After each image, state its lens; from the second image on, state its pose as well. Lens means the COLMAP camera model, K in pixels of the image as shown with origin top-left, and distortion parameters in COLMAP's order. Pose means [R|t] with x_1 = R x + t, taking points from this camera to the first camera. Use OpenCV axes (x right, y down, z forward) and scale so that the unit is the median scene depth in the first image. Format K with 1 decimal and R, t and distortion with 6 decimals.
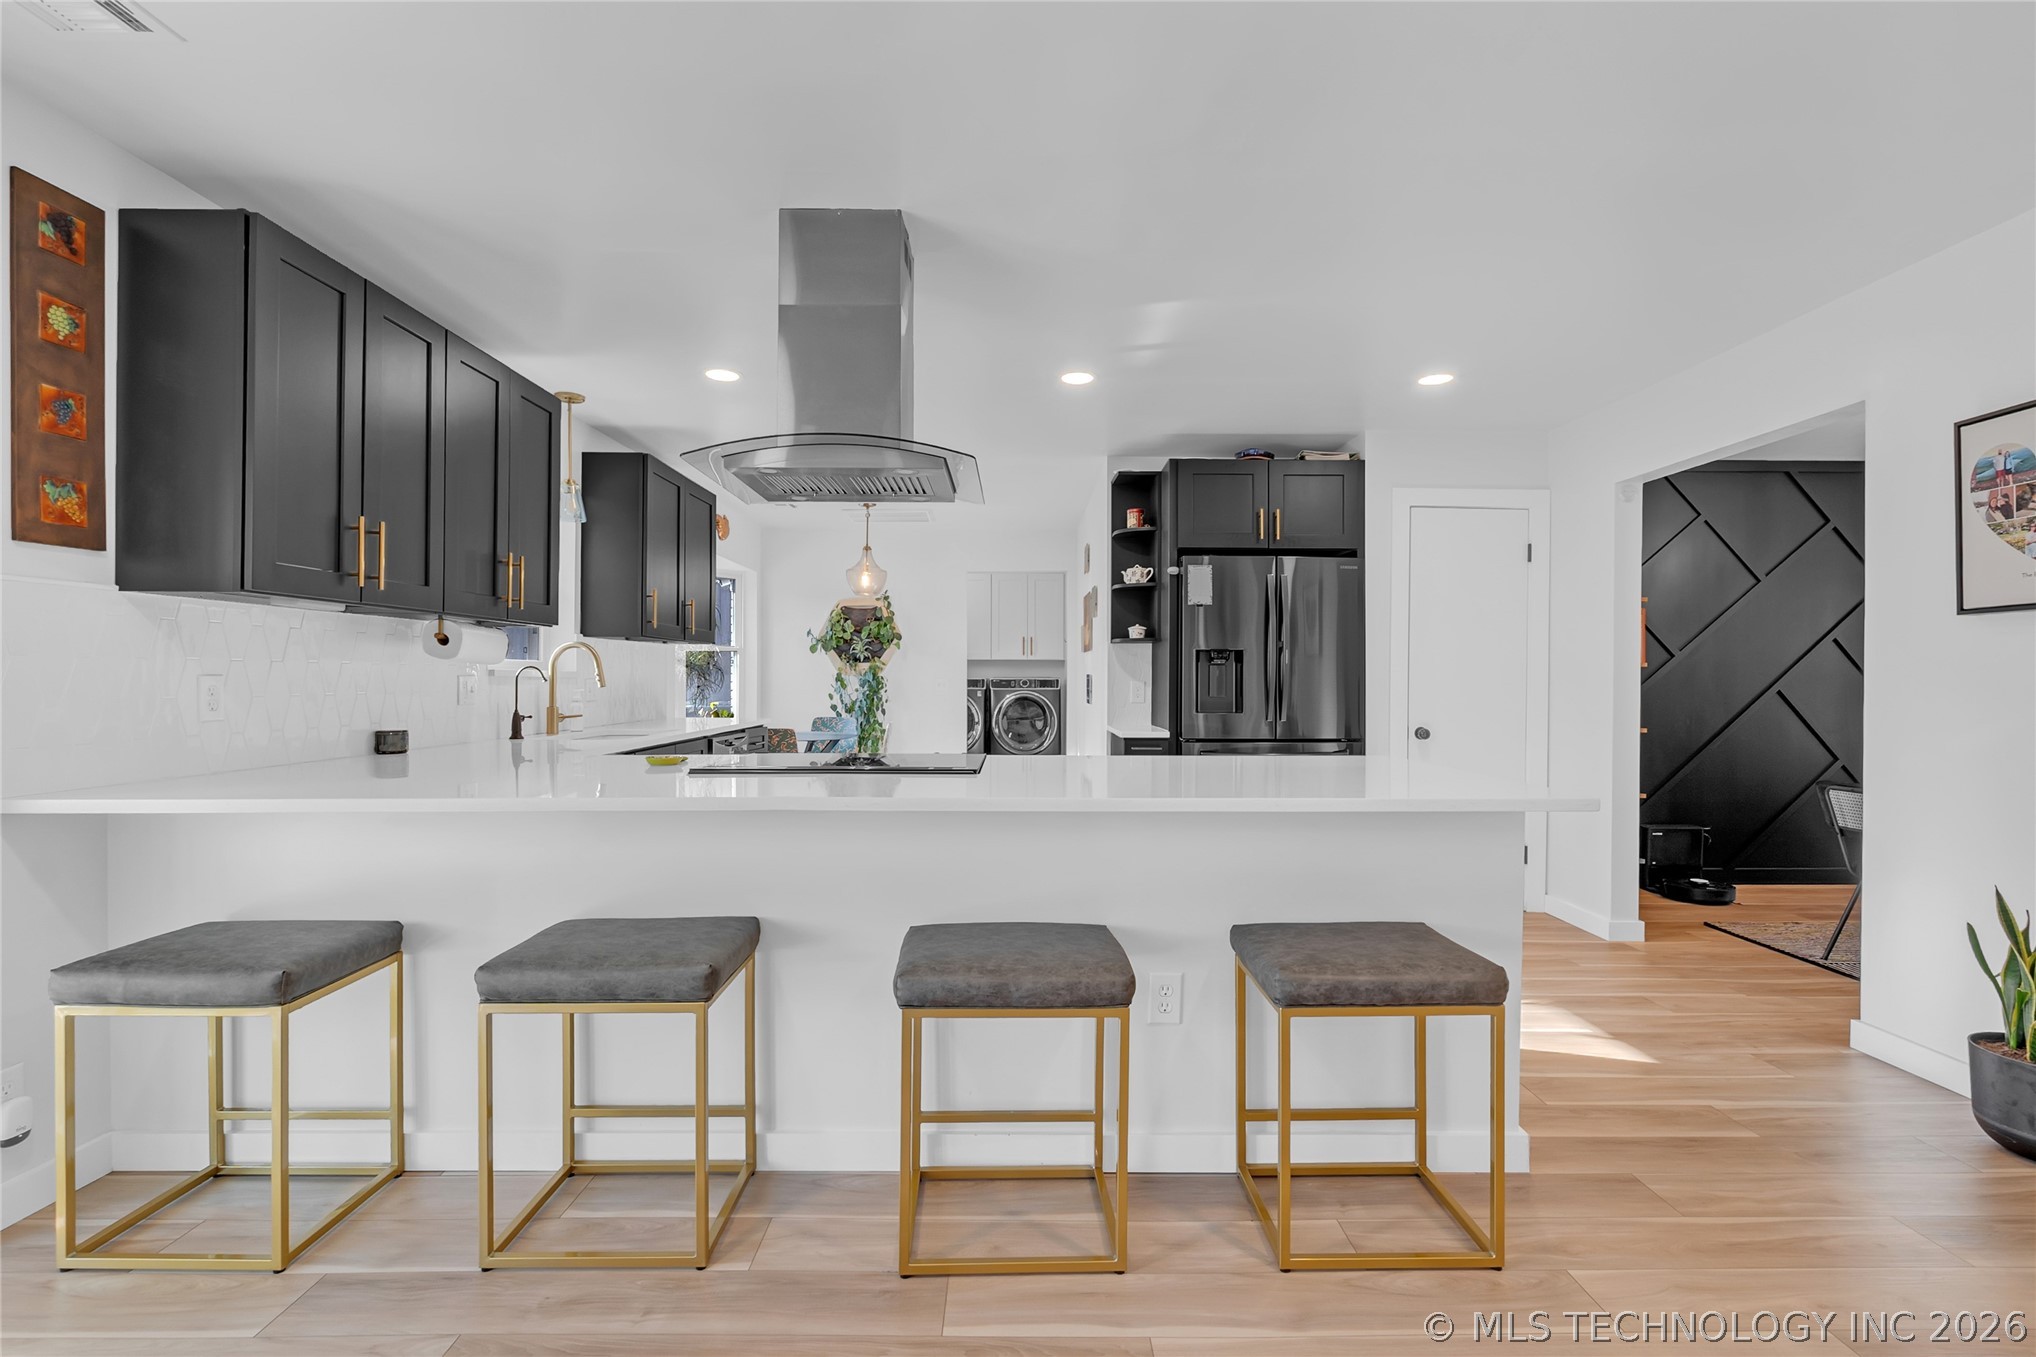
lens RADIAL K [[942.4, 0, 1028.5], [0, 942.4, 681.5], [0, 0, 1]] dist [-0.006517, -0.000290]
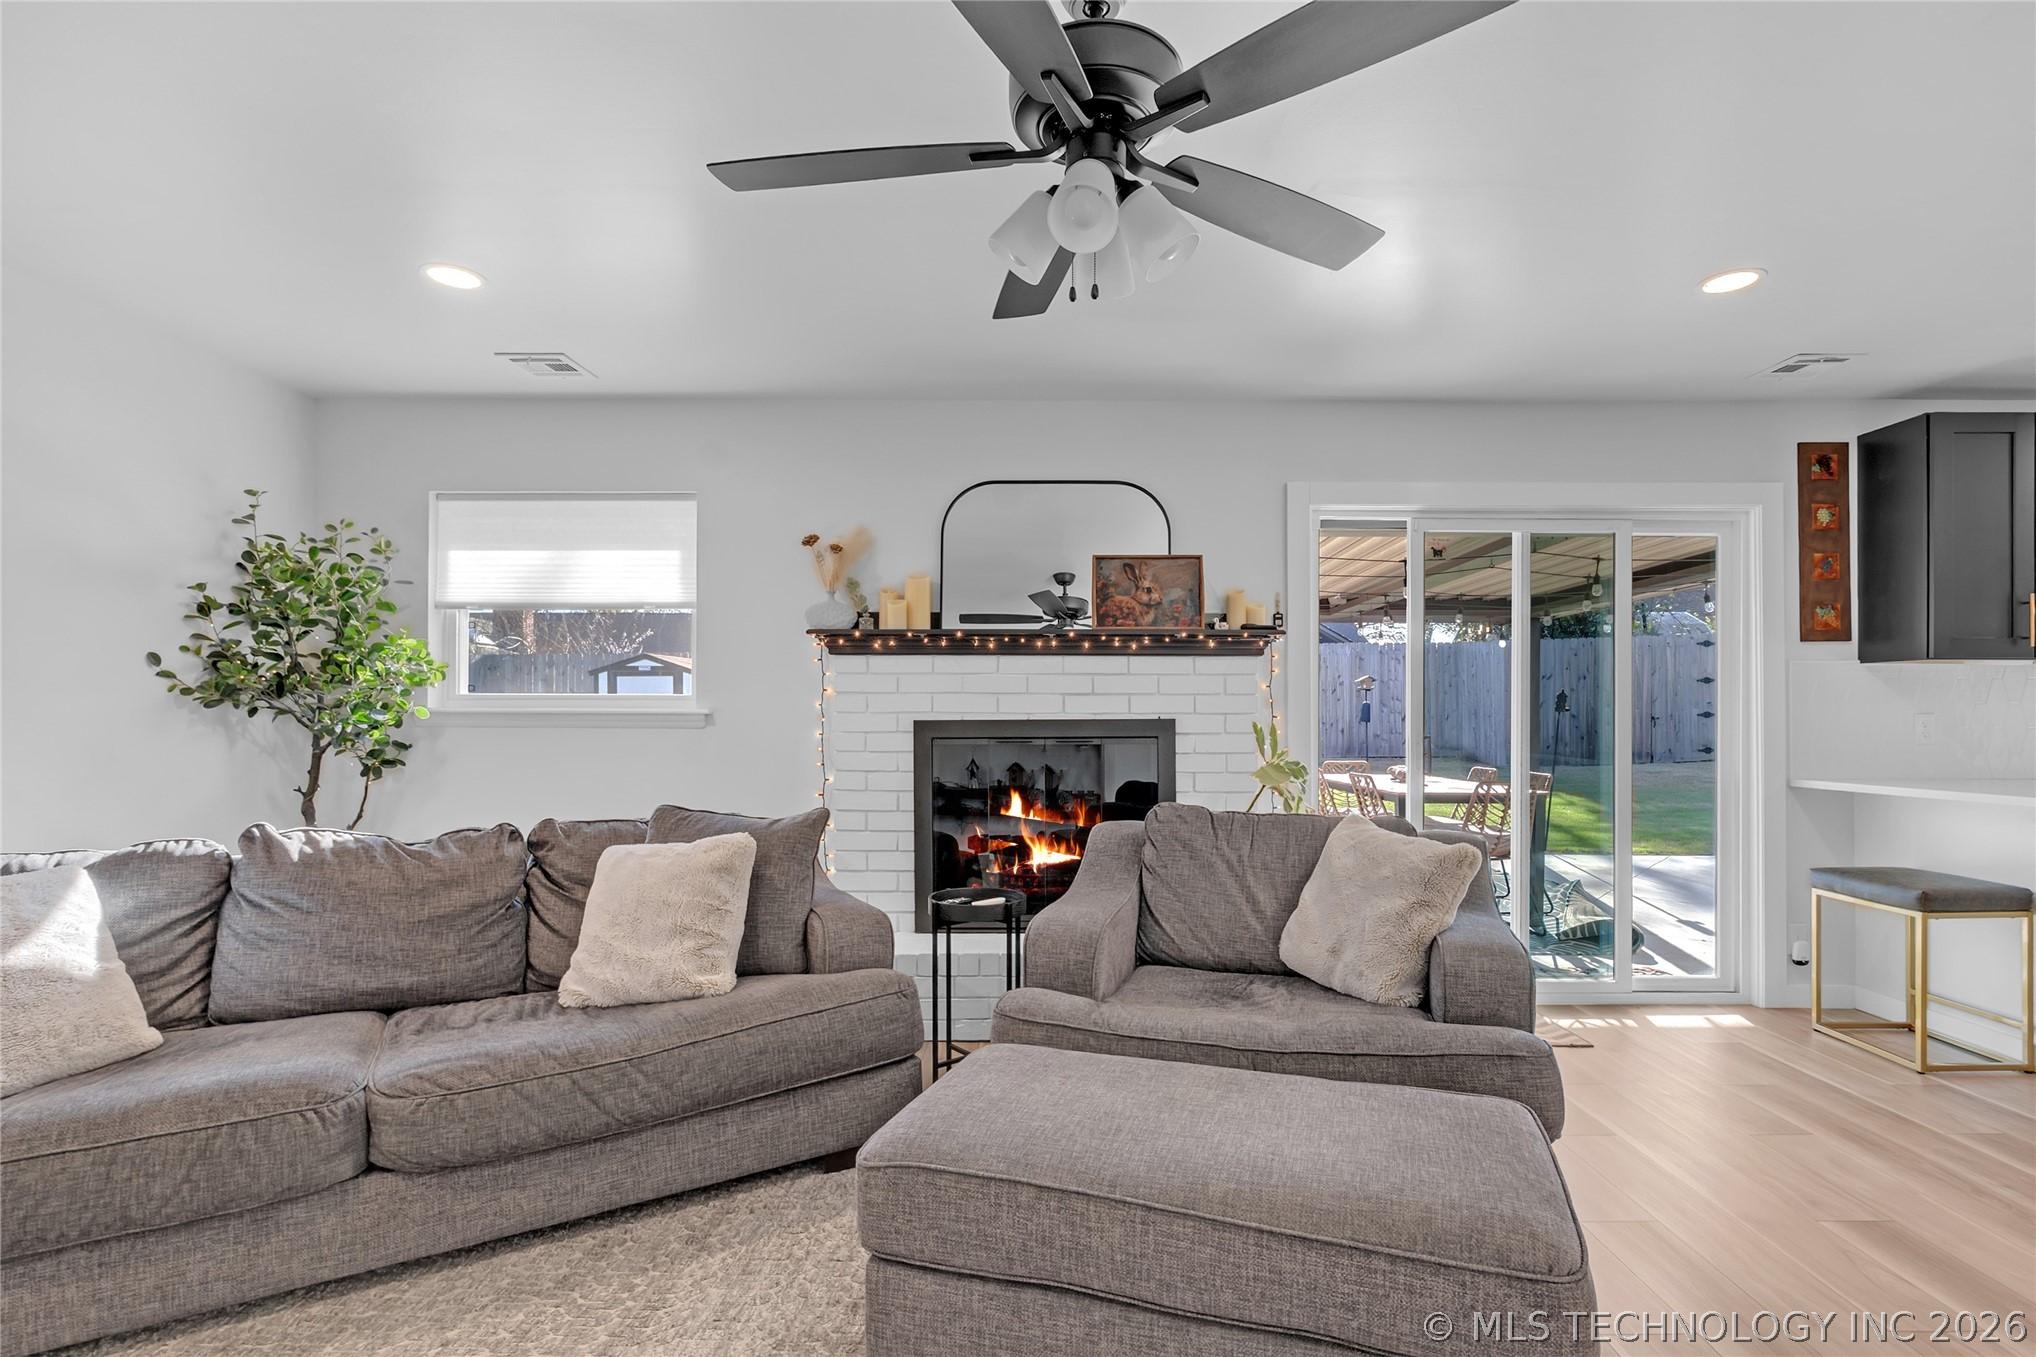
lens RADIAL K [[949.7, 0, 1042.6], [0, 949.7, 707.3], [0, 0, 1]] dist [-0.007492, -0.000339]
pose [[-0.016042, -0.012190, -0.999797, 0.356768], [-0.005315, 0.999913, -0.012107, 0.004791], [0.999857, 0.005120, -0.016106, -0.209841]]
